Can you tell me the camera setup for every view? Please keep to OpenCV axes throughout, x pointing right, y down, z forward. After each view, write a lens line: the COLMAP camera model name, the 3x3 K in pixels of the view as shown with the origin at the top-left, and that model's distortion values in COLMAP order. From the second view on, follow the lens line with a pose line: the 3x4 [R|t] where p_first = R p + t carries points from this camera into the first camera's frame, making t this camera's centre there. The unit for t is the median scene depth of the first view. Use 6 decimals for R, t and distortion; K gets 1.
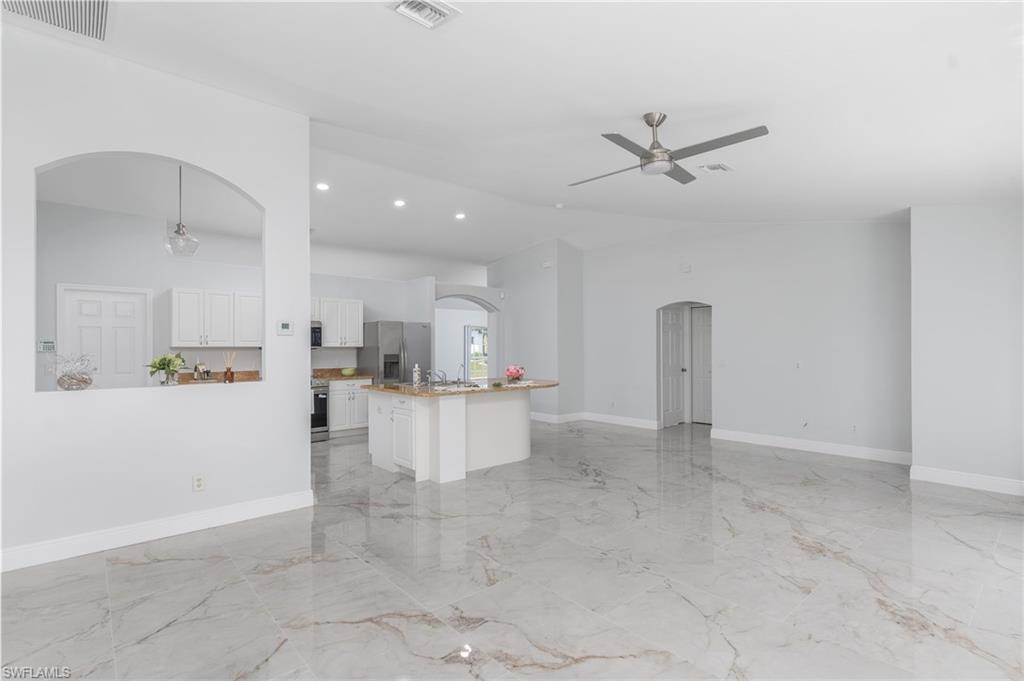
lens RADIAL K [[502.6, 0, 508.5], [0, 502.6, 346.6], [0, 0, 1]] dist [-0.001430, -0.000520]
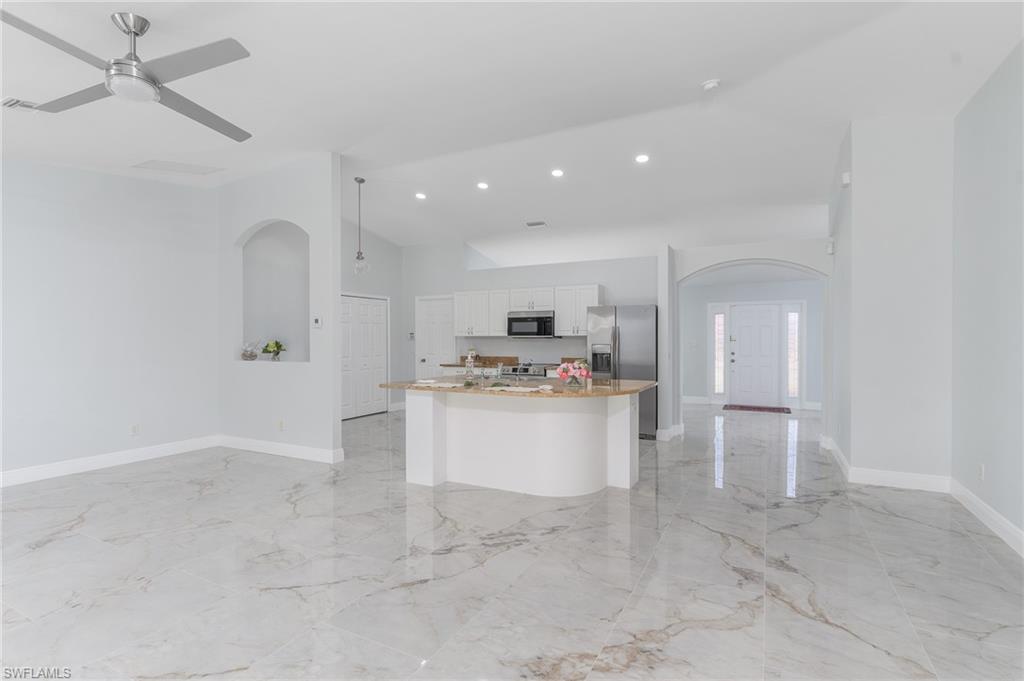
lens RADIAL K [[486.5, 0, 512.0], [0, 486.5, 340.5], [0, 0, 1]] dist [-0.003097, -0.001061]
pose [[0.363331, 0.010709, -0.931599, 0.590054], [-0.000597, 0.999936, 0.011262, -0.002068], [0.931660, -0.003535, 0.363314, 0.642802]]
